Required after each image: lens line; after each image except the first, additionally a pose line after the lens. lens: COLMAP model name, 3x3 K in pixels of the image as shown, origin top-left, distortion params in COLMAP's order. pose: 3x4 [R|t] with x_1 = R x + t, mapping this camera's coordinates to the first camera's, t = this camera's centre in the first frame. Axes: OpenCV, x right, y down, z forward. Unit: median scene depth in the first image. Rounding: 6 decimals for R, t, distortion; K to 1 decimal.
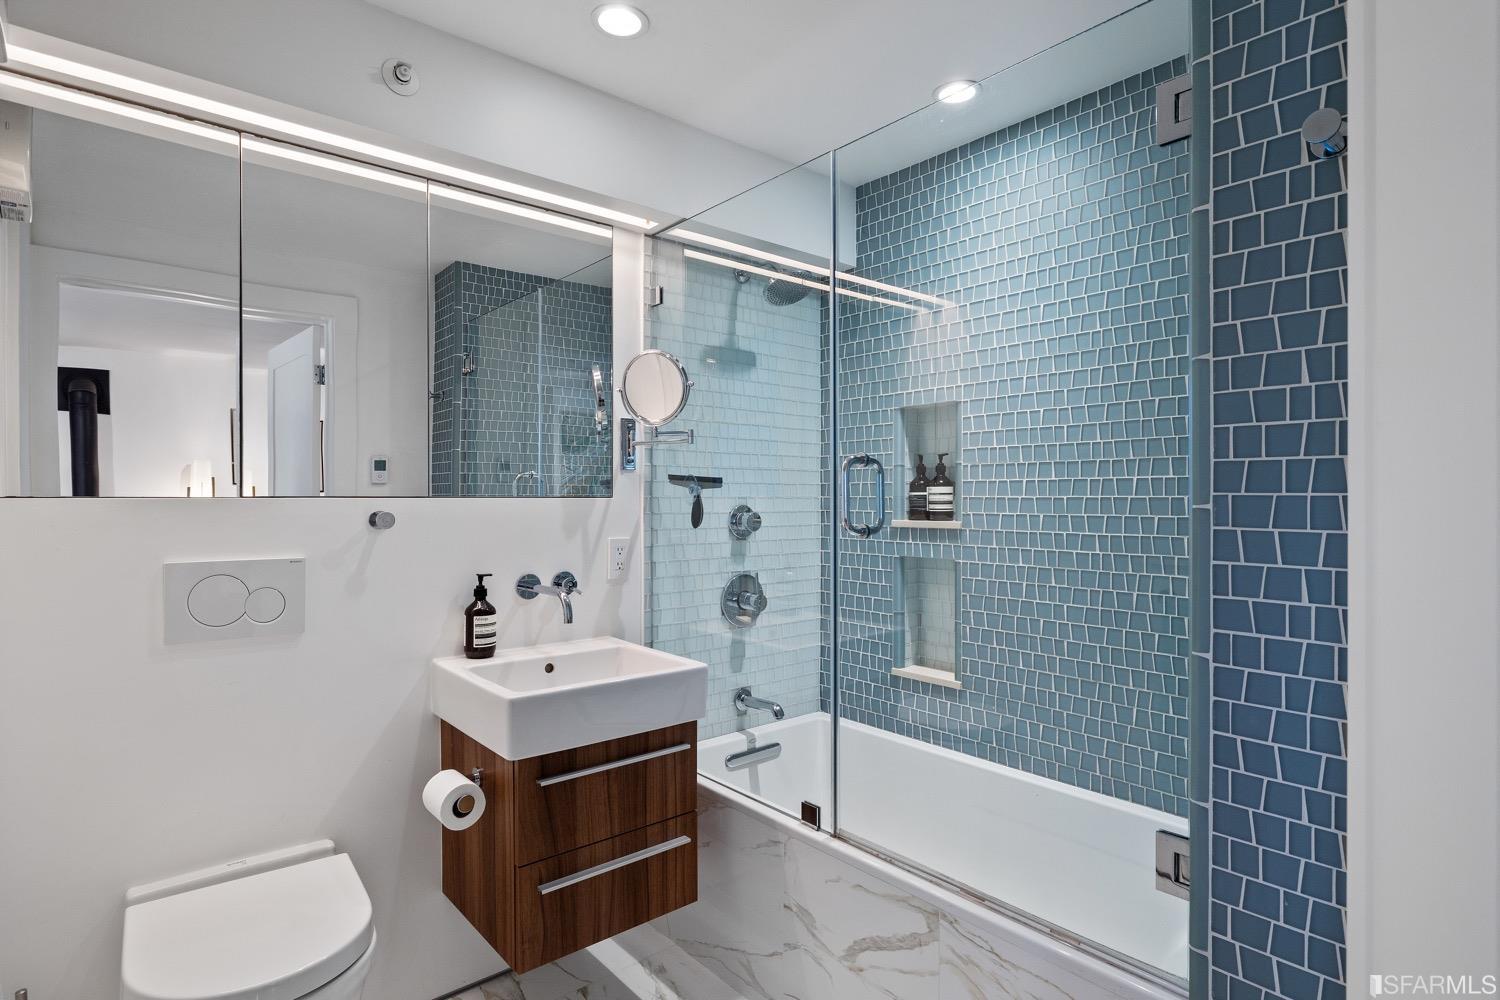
lens RADIAL K [[787.1, 0, 746.7], [0, 787.1, 502.0], [0, 0, 1]] dist [0.001913, 0.000630]
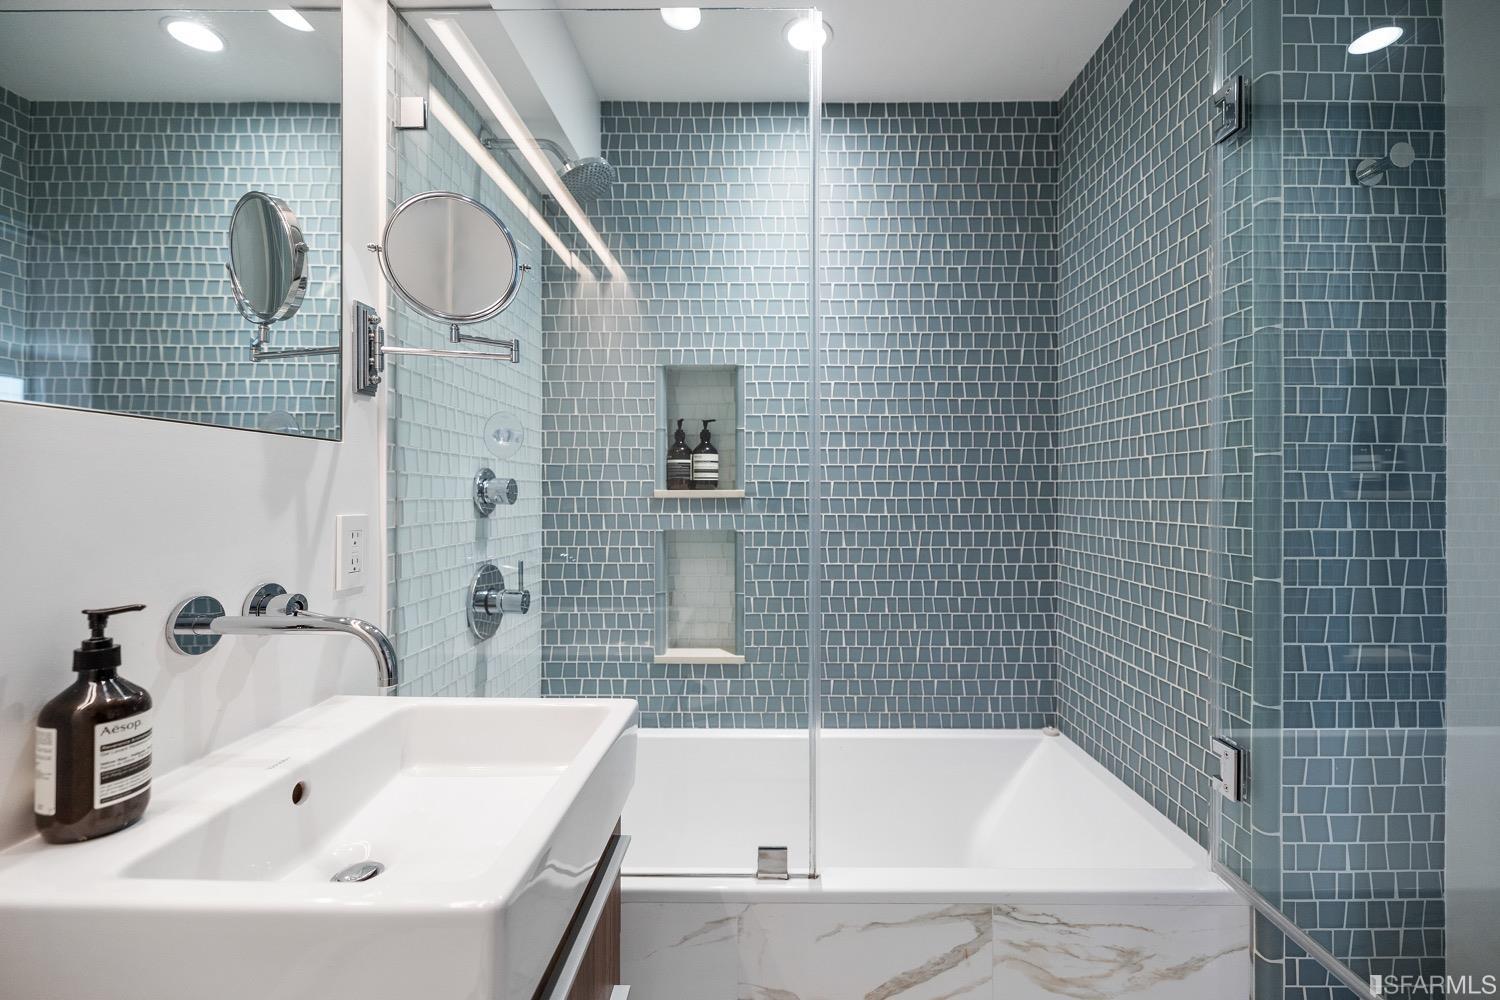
lens RADIAL K [[638.1, 0, 754.6], [0, 638.1, 494.7], [0, 0, 1]] dist [0.002424, 0.000109]
pose [[0.641823, 0.000371, 0.766853, -0.325250], [0.002978, 0.999991, -0.002976, 0.033536], [-0.766847, 0.004193, 0.641816, 0.491254]]
